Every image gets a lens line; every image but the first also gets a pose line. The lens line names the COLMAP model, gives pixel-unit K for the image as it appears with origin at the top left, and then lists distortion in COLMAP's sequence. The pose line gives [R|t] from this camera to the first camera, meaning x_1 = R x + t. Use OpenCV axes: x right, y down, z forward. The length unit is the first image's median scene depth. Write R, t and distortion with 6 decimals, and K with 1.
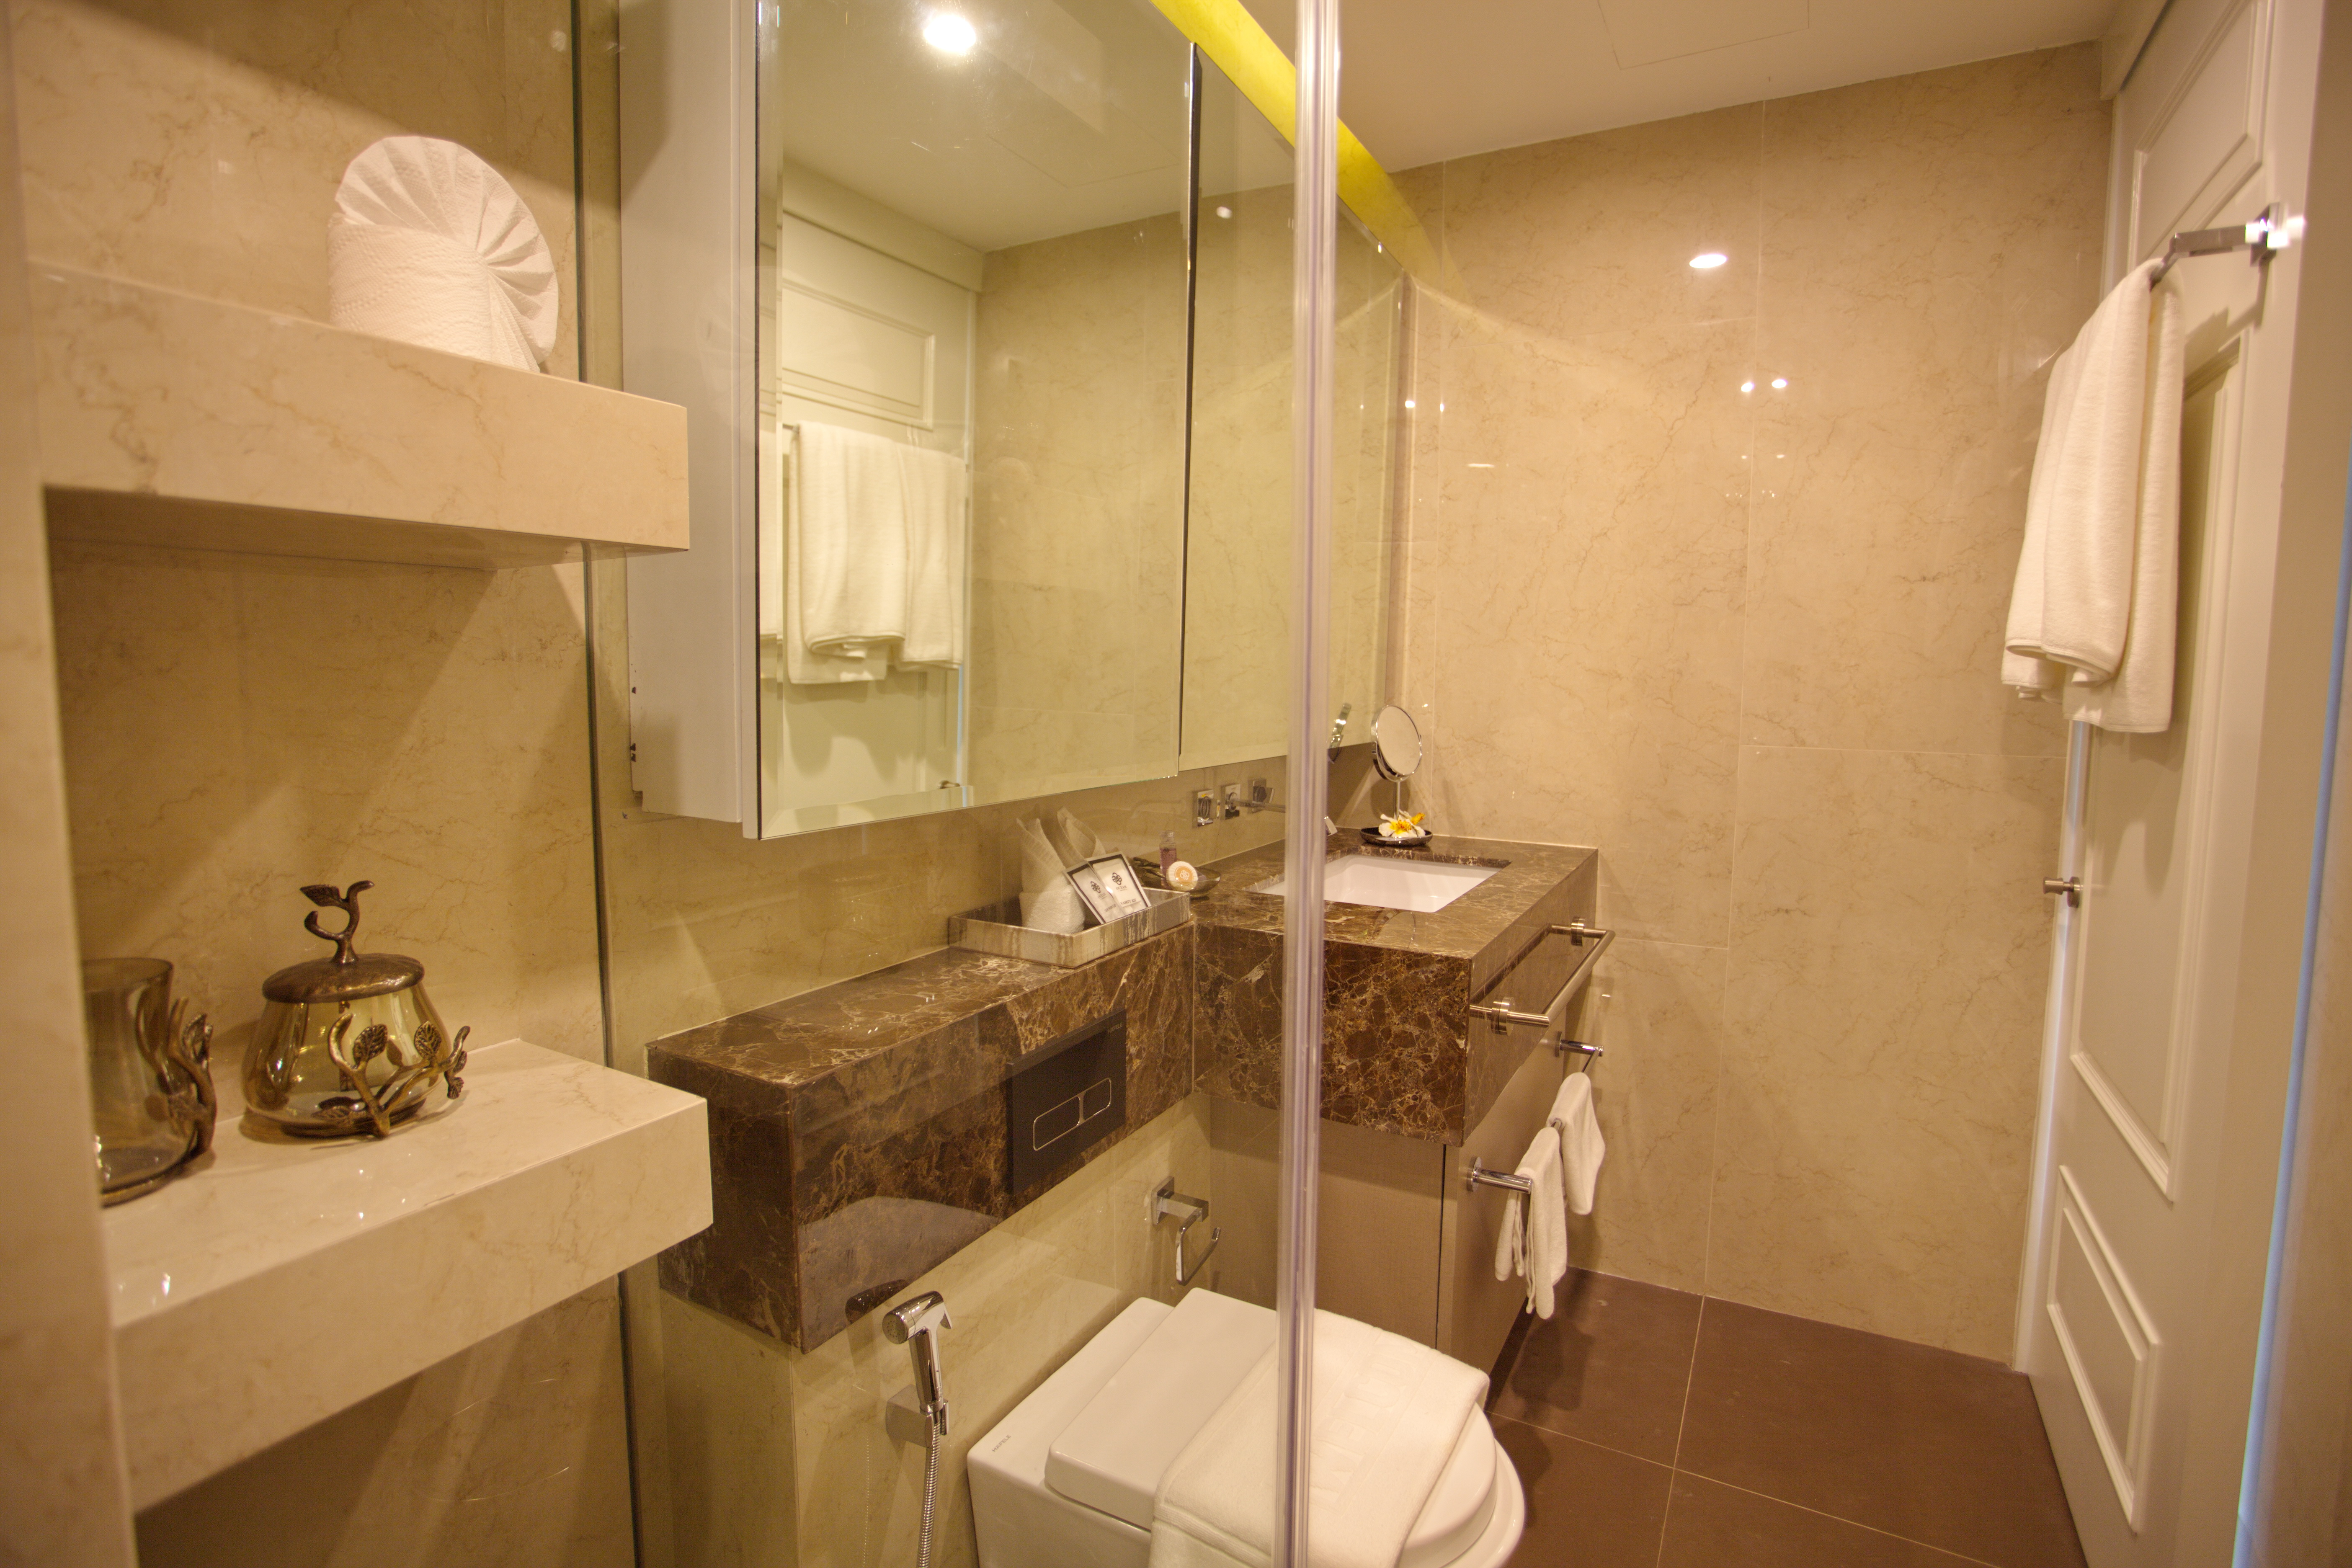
lens RADIAL K [[1159.0, 0, 1169.2], [0, 1159.0, 772.6], [0, 0, 1]] dist [-0.044441, 0.014569]
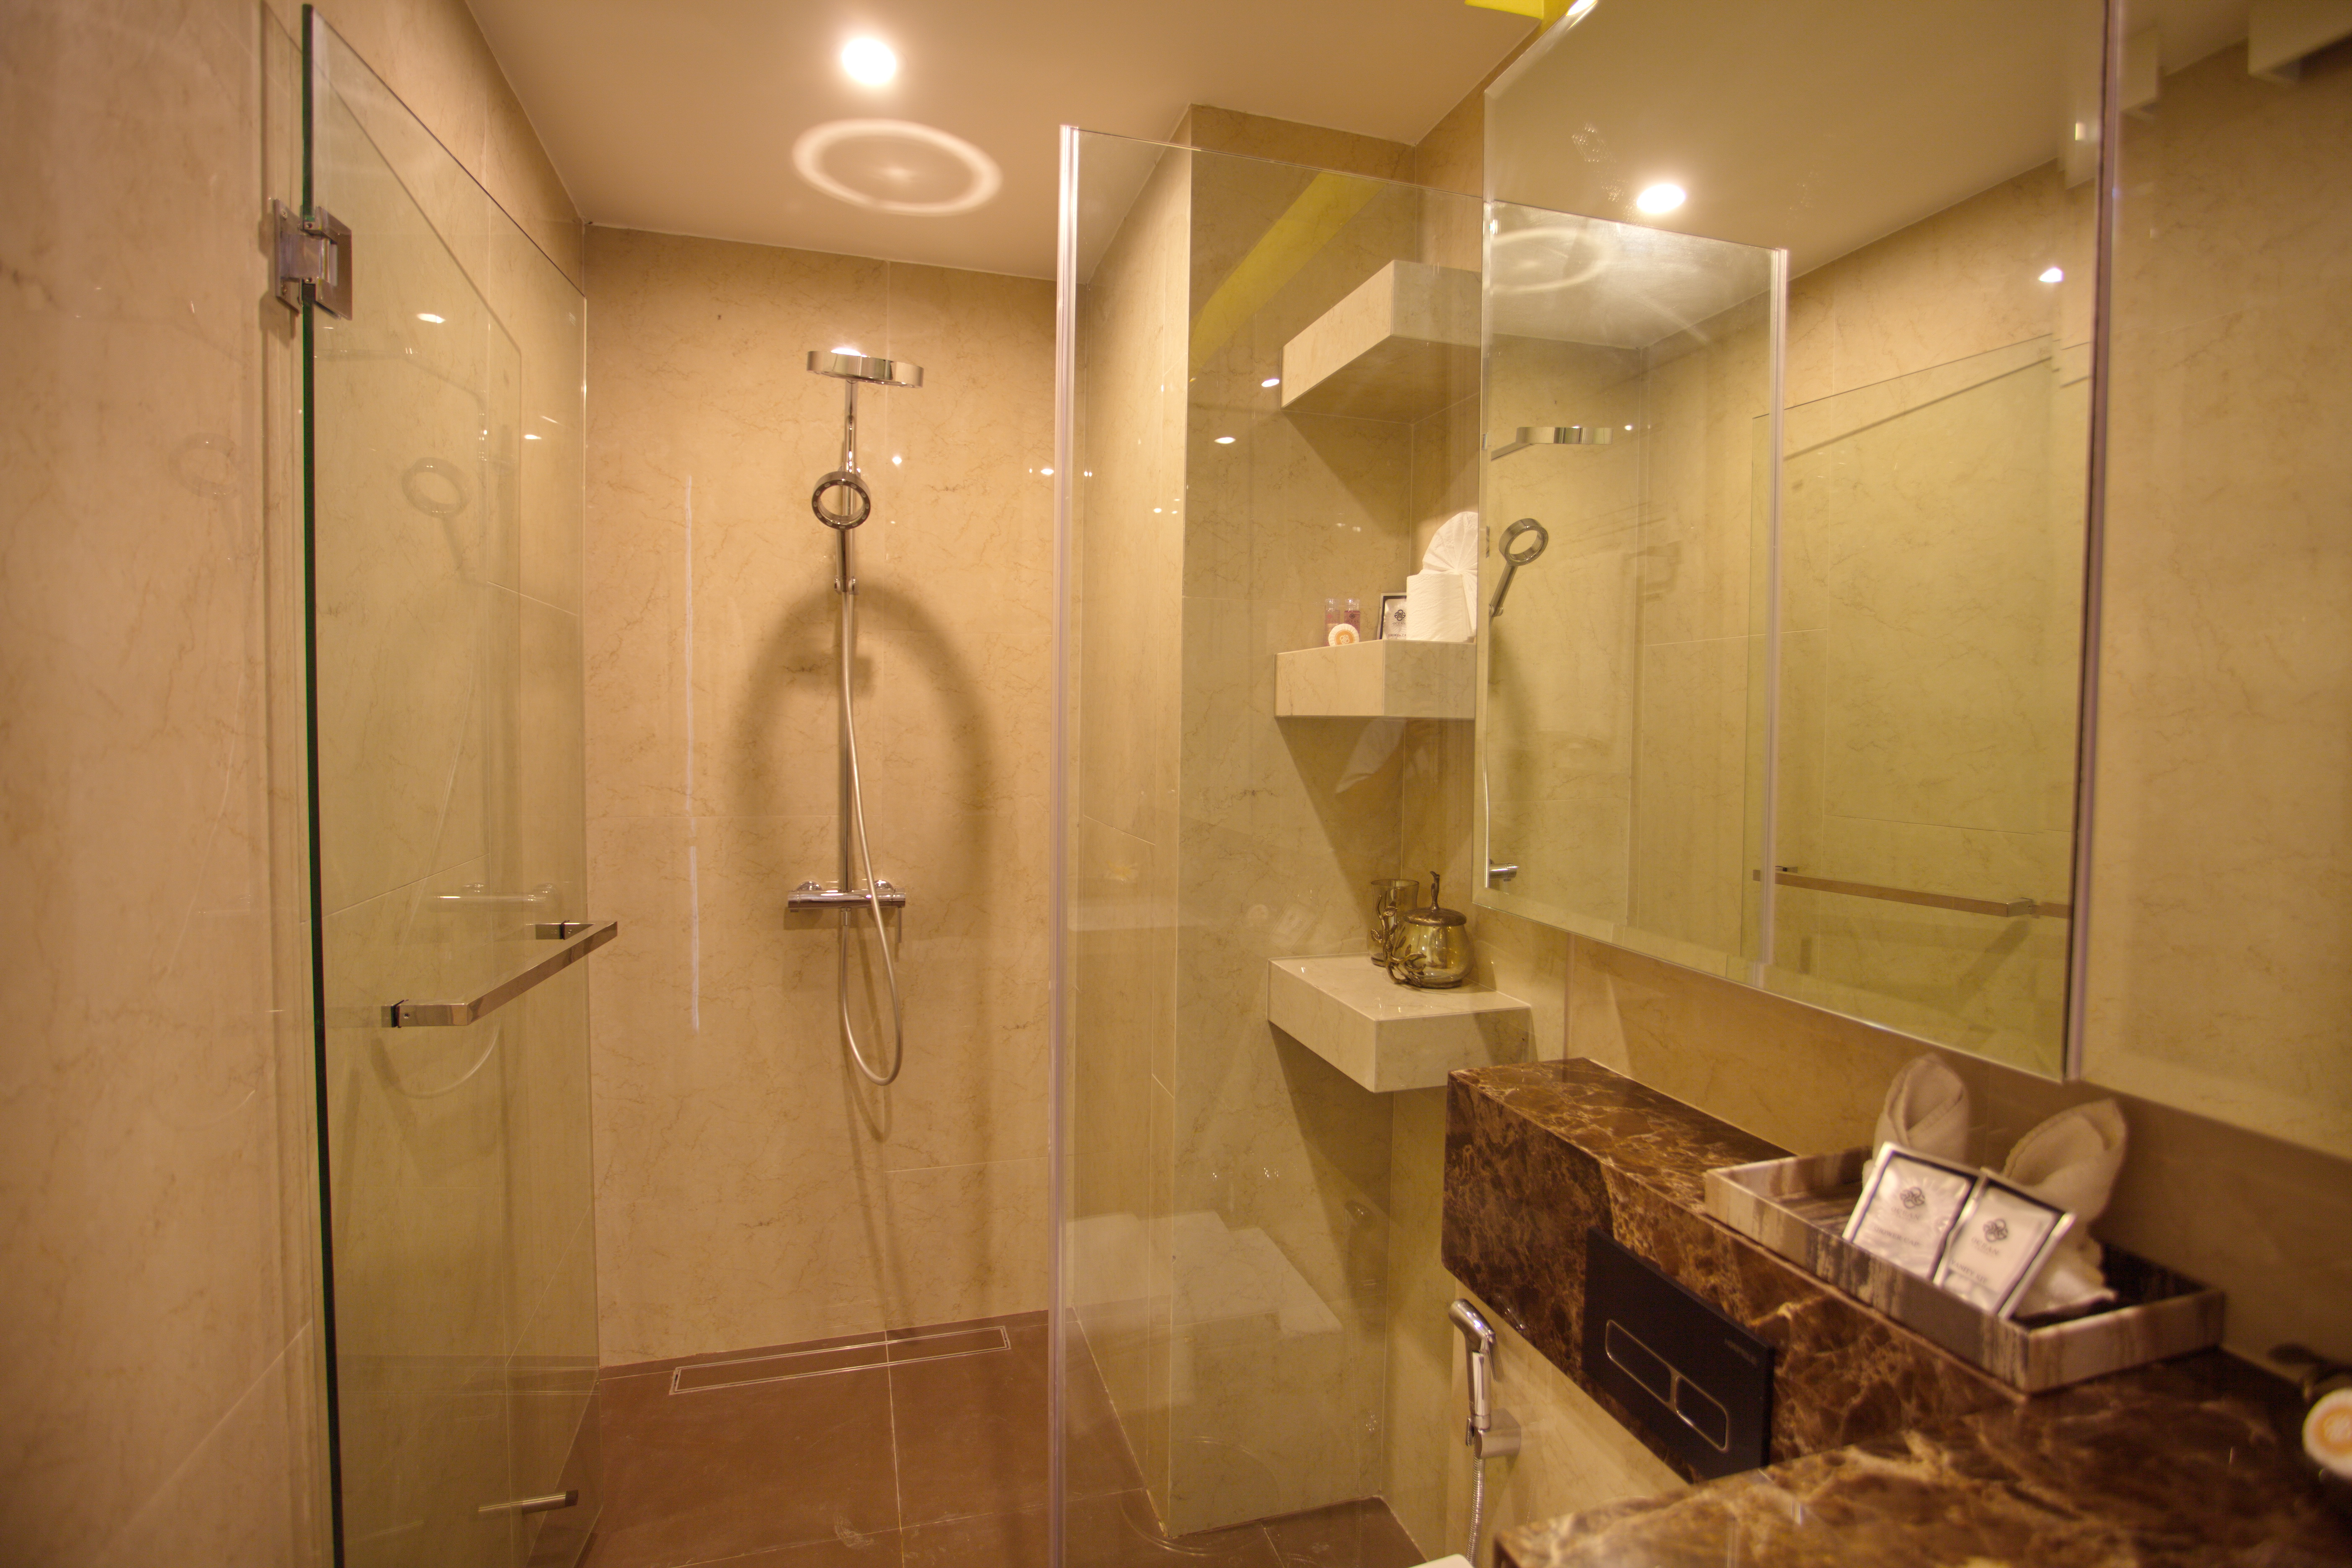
lens RADIAL K [[1159.0, 0, 1179.5], [0, 1159.0, 782.9], [0, 0, 1]] dist [-0.044441, 0.014569]
pose [[-0.697598, 0.023831, -0.716093, 0.569092], [-0.084670, 0.989702, 0.115420, -0.136045], [0.711469, 0.141149, -0.688396, 1.038283]]
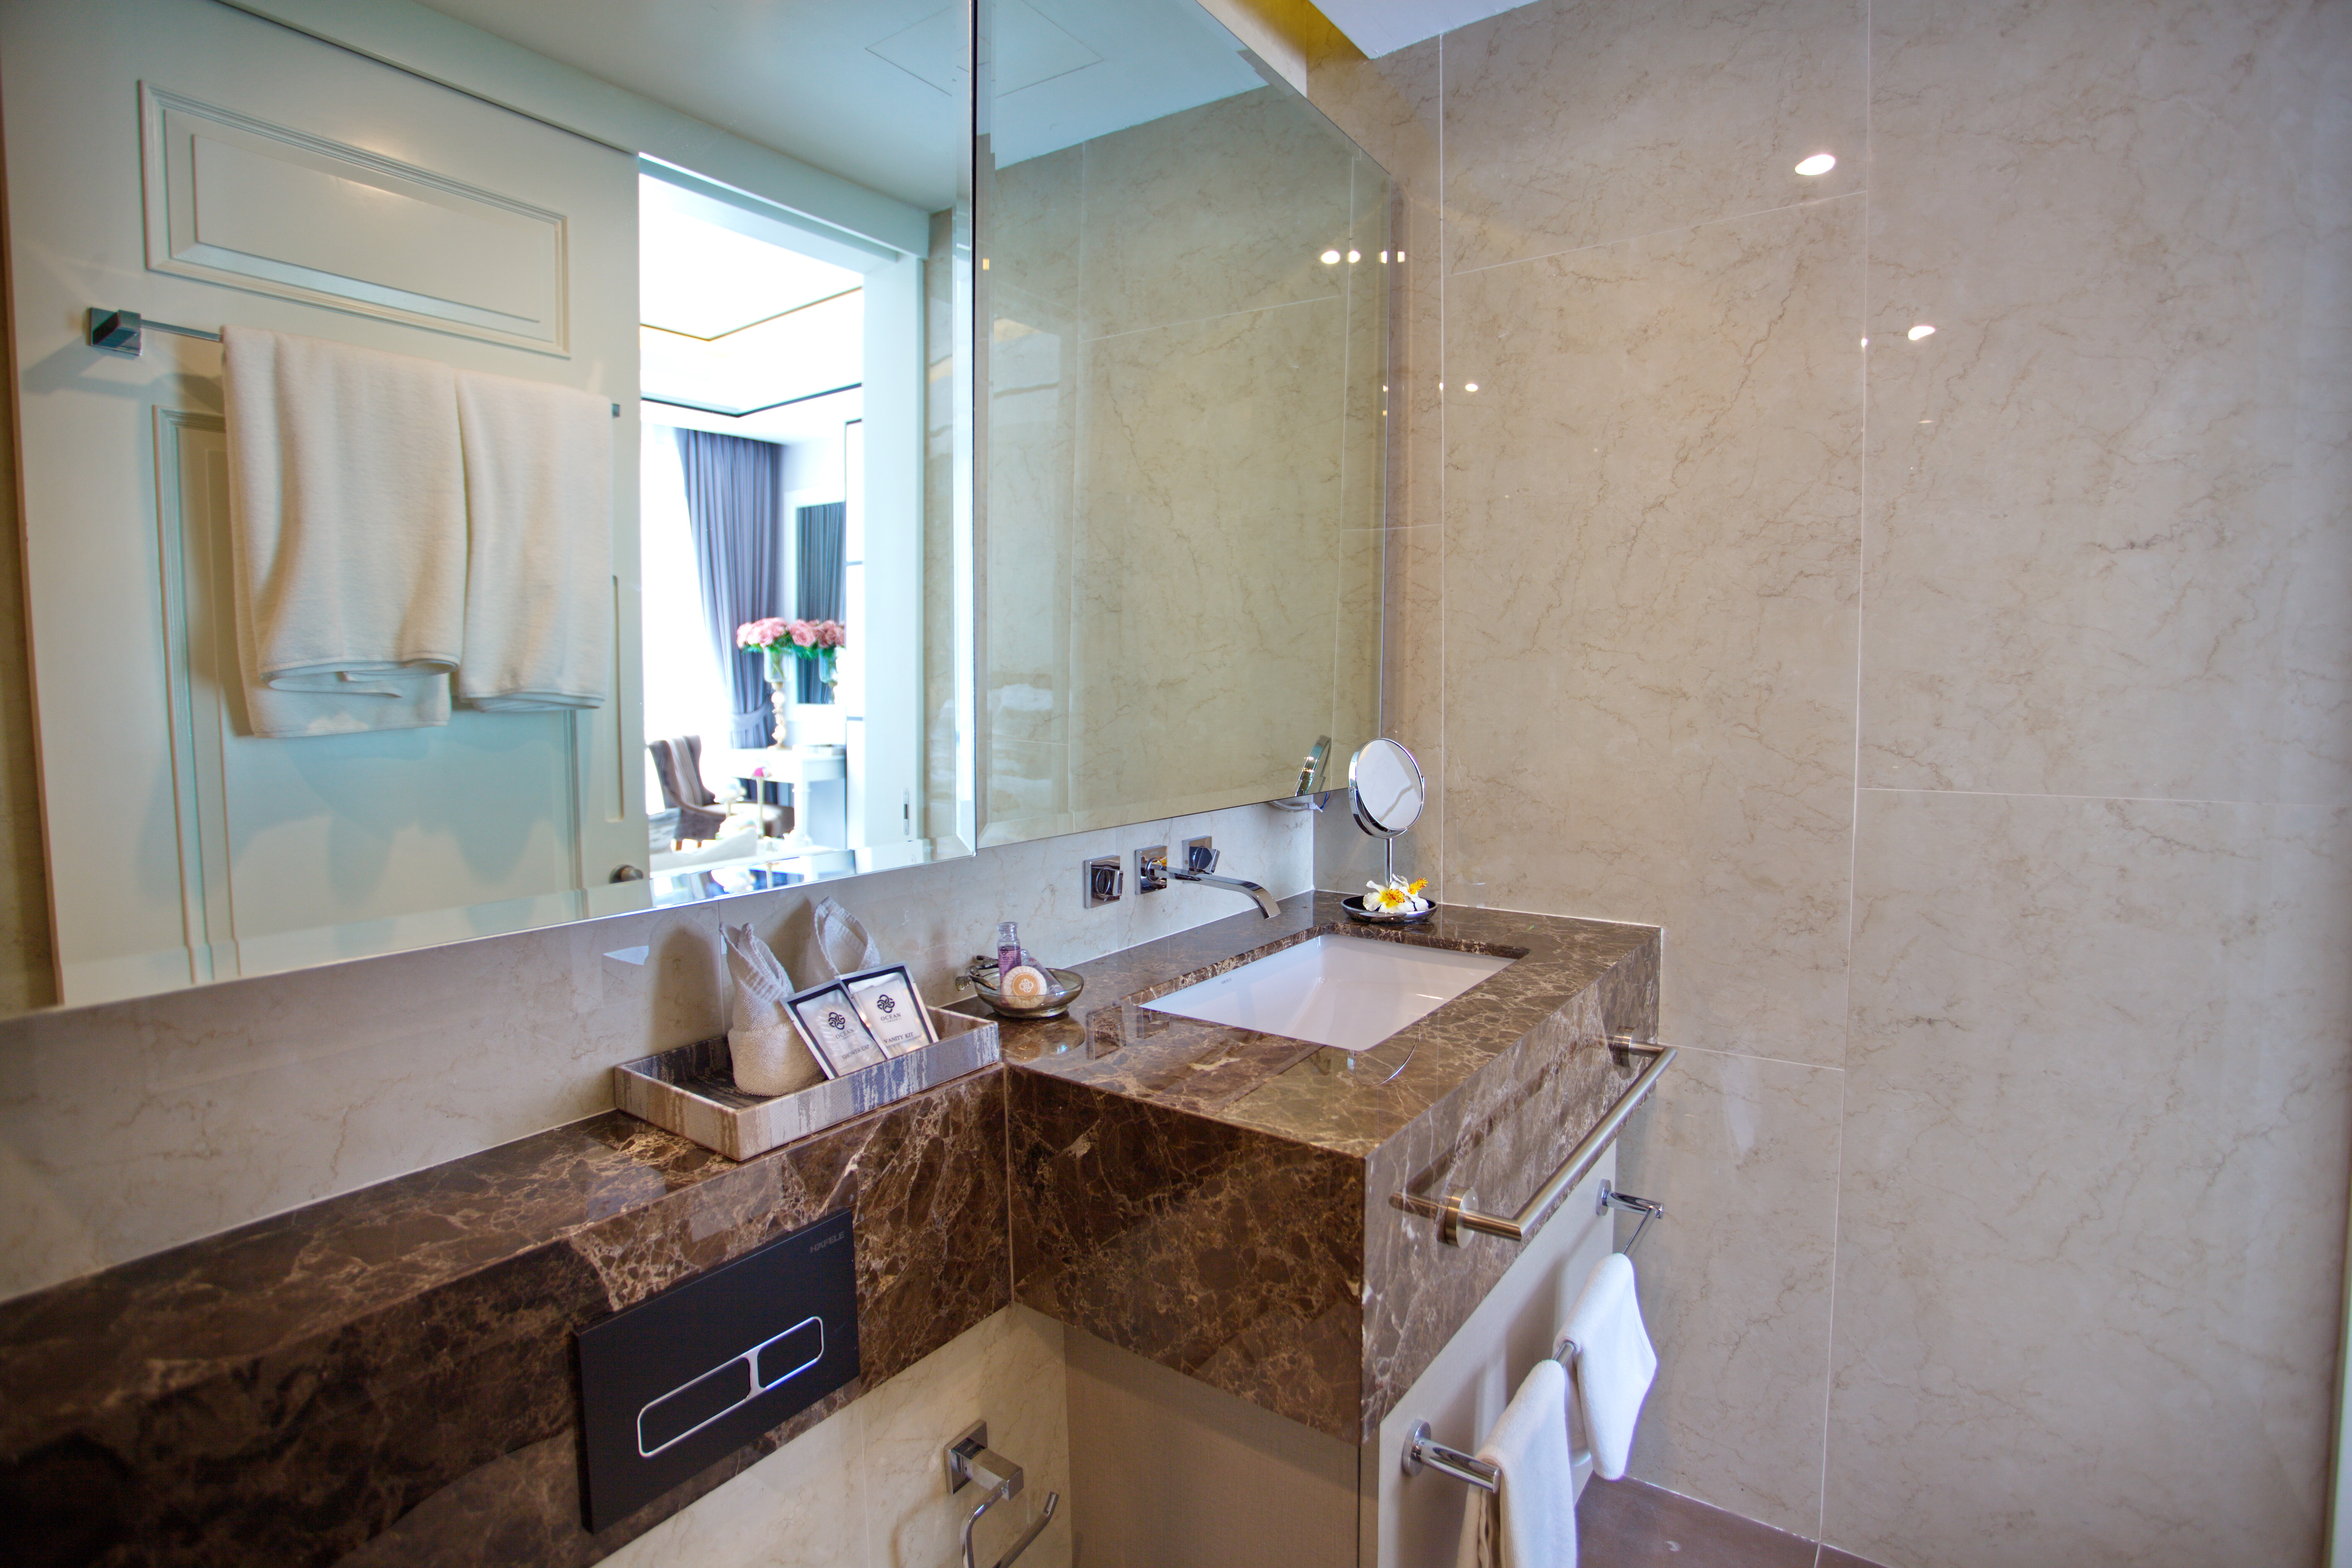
lens RADIAL K [[1159.0, 0, 1157.4], [0, 1159.0, 773.5], [0, 0, 1]] dist [-0.044441, 0.014569]
pose [[0.992467, -0.010924, -0.122023, 0.200774], [0.008997, 0.999826, -0.016331, -0.034005], [0.122181, 0.015110, 0.992393, 0.317167]]
